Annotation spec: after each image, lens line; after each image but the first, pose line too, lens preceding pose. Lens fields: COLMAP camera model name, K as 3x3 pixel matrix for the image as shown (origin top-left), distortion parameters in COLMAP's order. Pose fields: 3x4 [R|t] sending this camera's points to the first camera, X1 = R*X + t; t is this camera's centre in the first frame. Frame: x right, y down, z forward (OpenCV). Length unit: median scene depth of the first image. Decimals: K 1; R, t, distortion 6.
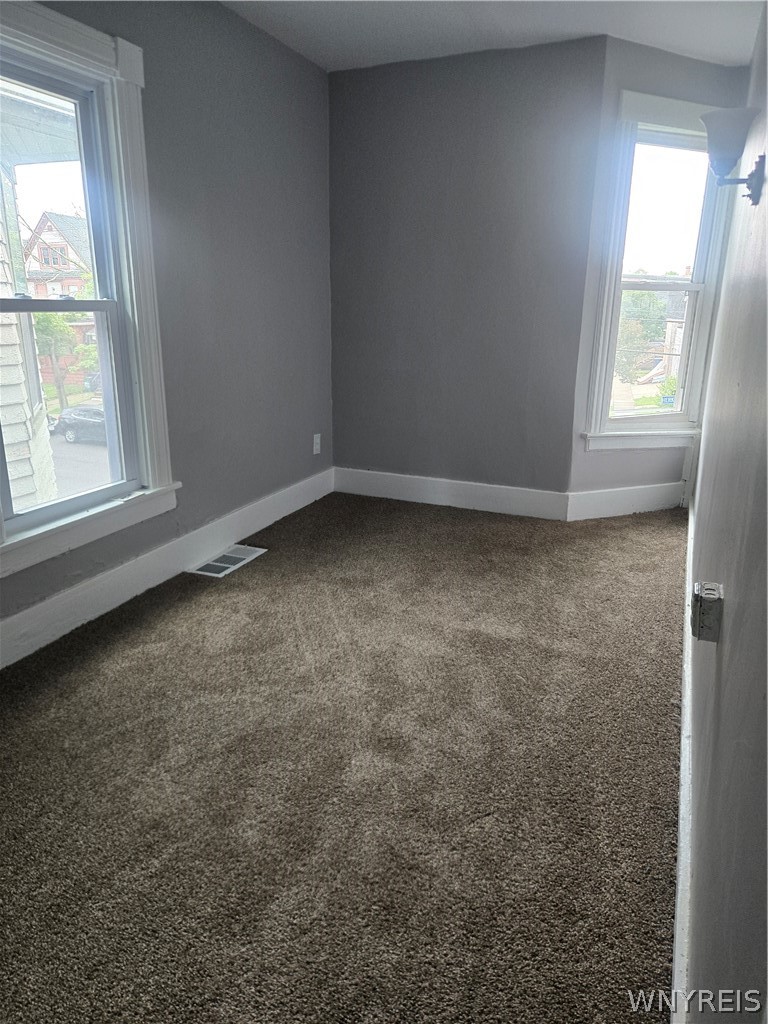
lens RADIAL K [[688.9, 0, 382.1], [0, 688.9, 504.4], [0, 0, 1]] dist [0.079155, -0.074917]
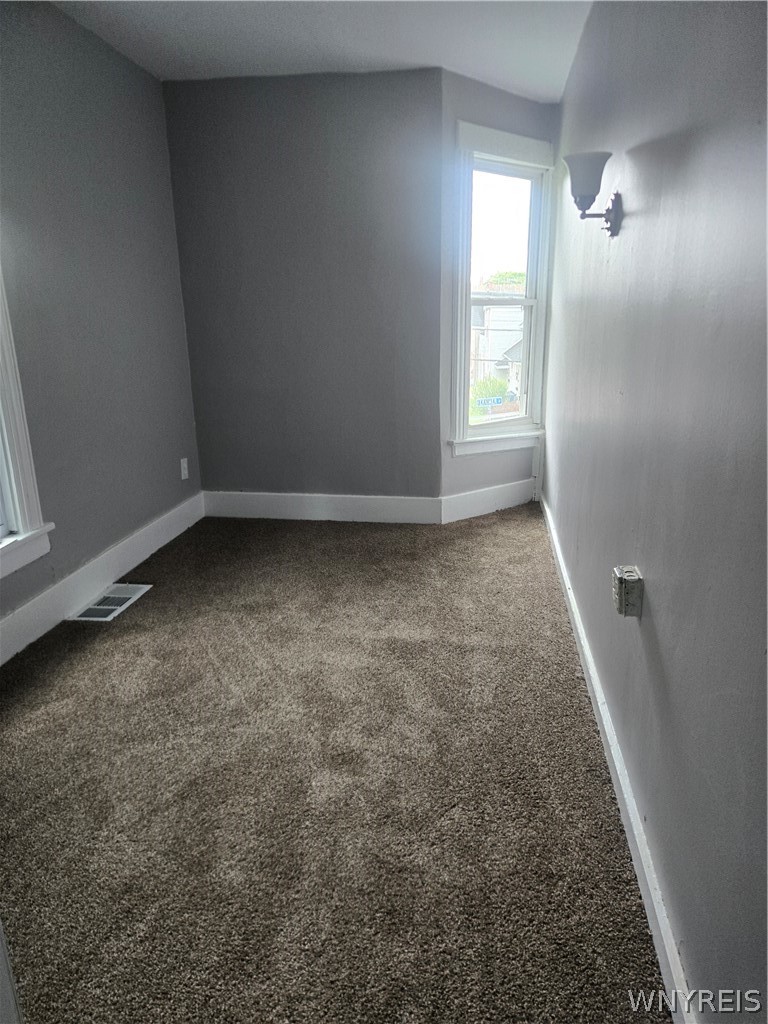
lens RADIAL K [[696.4, 0, 388.7], [0, 696.4, 512.6], [0, 0, 1]] dist [0.080578, -0.075290]
pose [[0.961808, -0.093265, 0.257345, -0.144056], [0.094308, 0.995508, 0.008317, -0.016451], [-0.256965, 0.016271, 0.966284, -0.017480]]
